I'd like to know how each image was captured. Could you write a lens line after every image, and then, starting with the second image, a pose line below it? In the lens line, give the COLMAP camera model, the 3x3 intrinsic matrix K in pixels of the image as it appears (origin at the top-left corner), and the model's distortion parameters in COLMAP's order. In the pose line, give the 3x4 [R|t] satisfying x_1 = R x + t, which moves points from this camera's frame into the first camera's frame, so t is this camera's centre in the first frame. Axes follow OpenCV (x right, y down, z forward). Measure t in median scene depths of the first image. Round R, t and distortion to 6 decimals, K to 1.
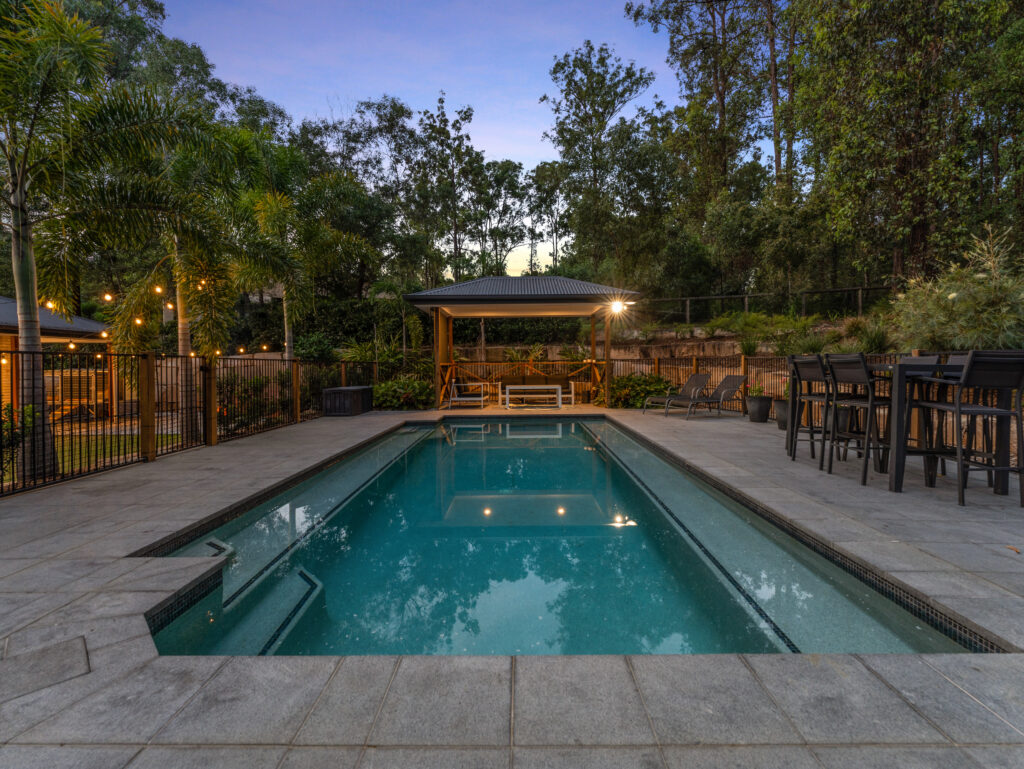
lens RADIAL K [[474.5, 0, 512.0], [0, 474.5, 372.8], [0, 0, 1]] dist [0.001551, 0.001007]
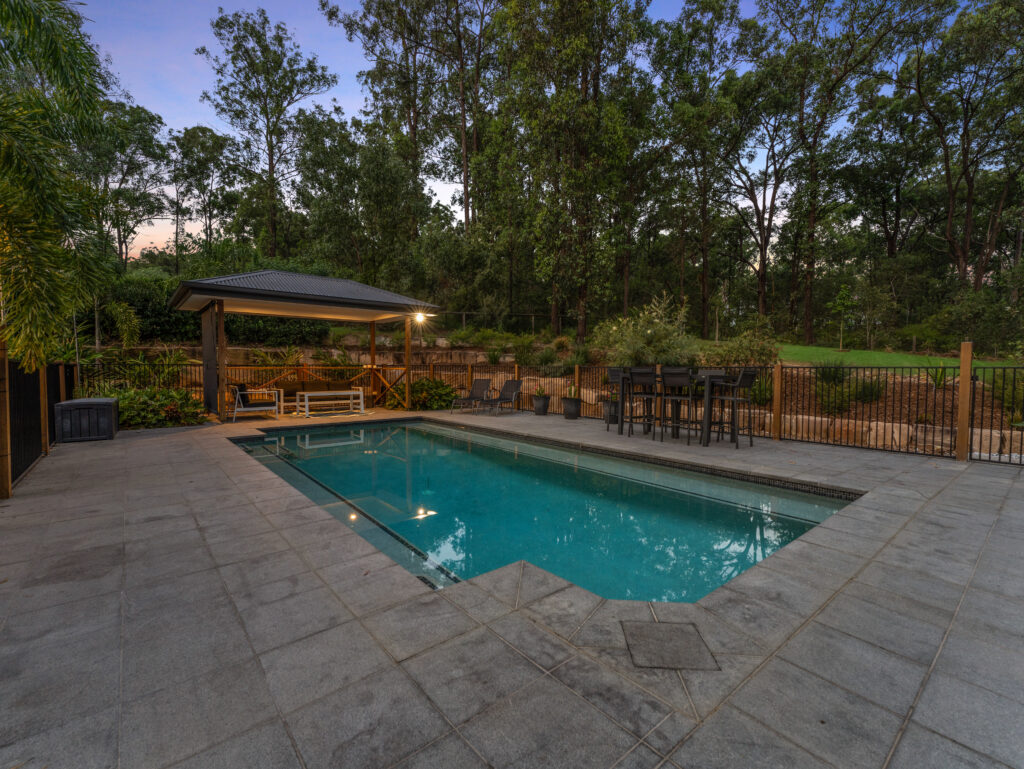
lens RADIAL K [[461.0, 0, 512.0], [0, 461.0, 384.5], [0, 0, 1]] dist [0.002483, 0.000459]
pose [[0.758627, -0.012859, 0.651399, -0.063372], [0.000764, 0.999822, 0.018847, -0.001109], [-0.651525, -0.013800, 0.758501, 0.011948]]
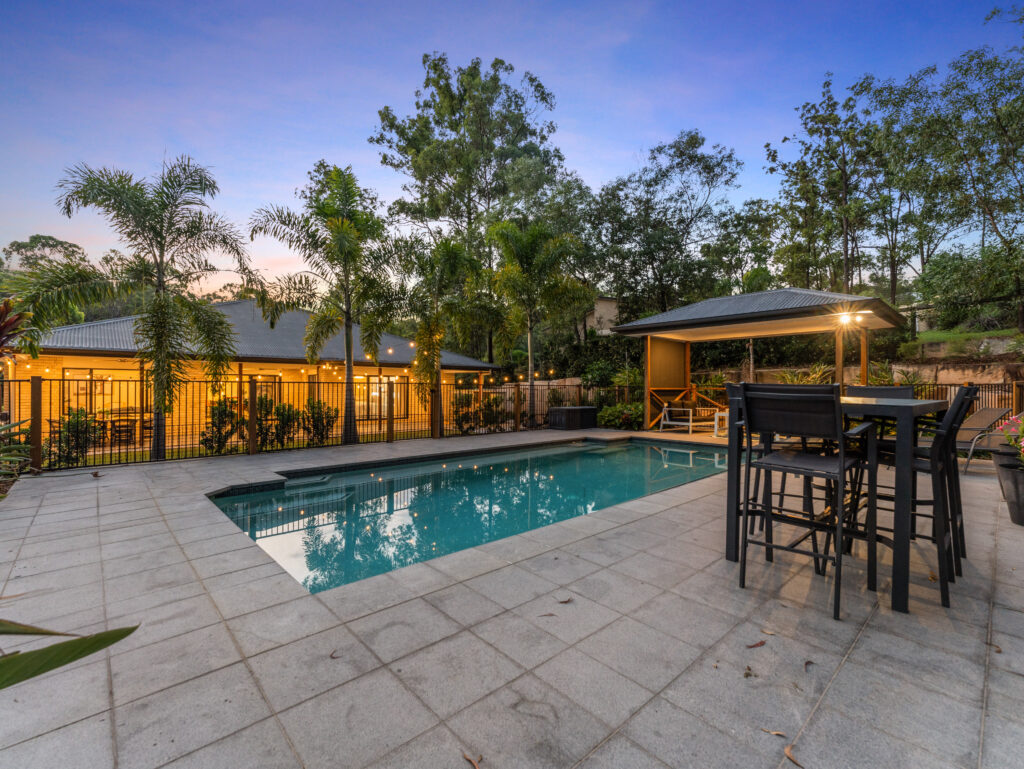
lens RADIAL K [[459.0, 0, 508.4], [0, 459.0, 385.0], [0, 0, 1]] dist [-0.003366, -0.000743]
pose [[0.682407, 0.002482, -0.730969, 0.082117], [-0.016658, 0.999787, -0.012157, -0.002028], [0.730783, 0.020473, 0.682303, 0.014512]]
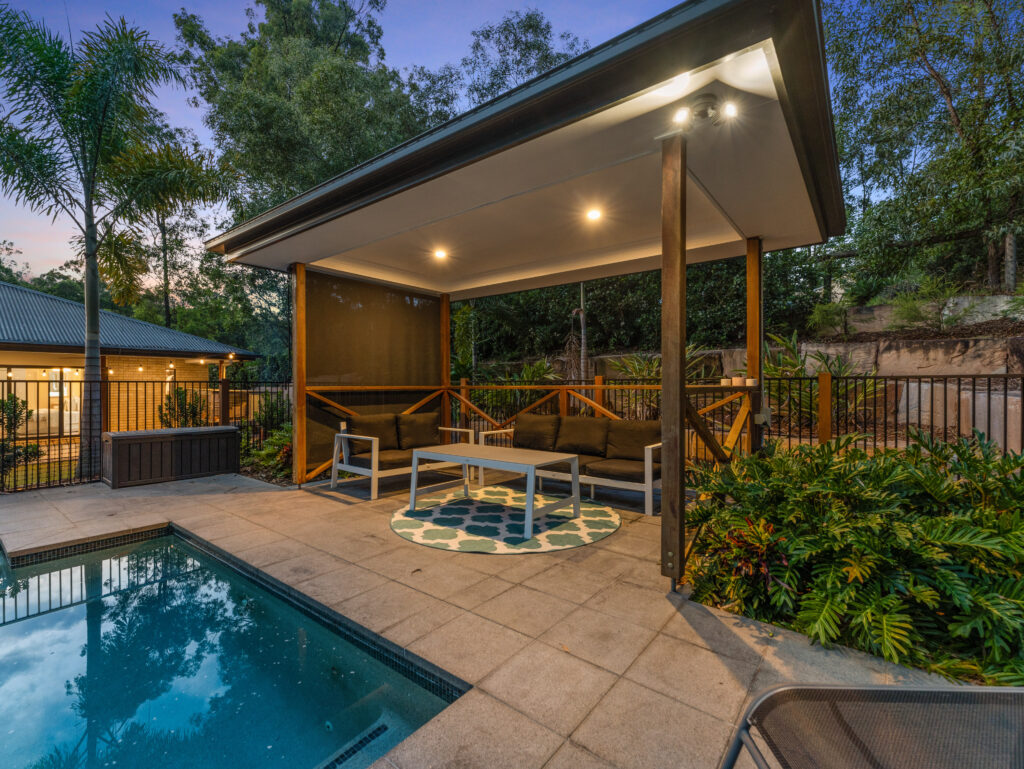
lens RADIAL K [[461.0, 0, 512.0], [0, 461.0, 384.5], [0, 0, 1]] dist [0.002483, 0.000459]
pose [[0.799263, 0.004302, -0.600966, 0.057966], [-0.012186, 0.999885, -0.009049, -0.004600], [0.600858, 0.014556, 0.799223, 0.164058]]
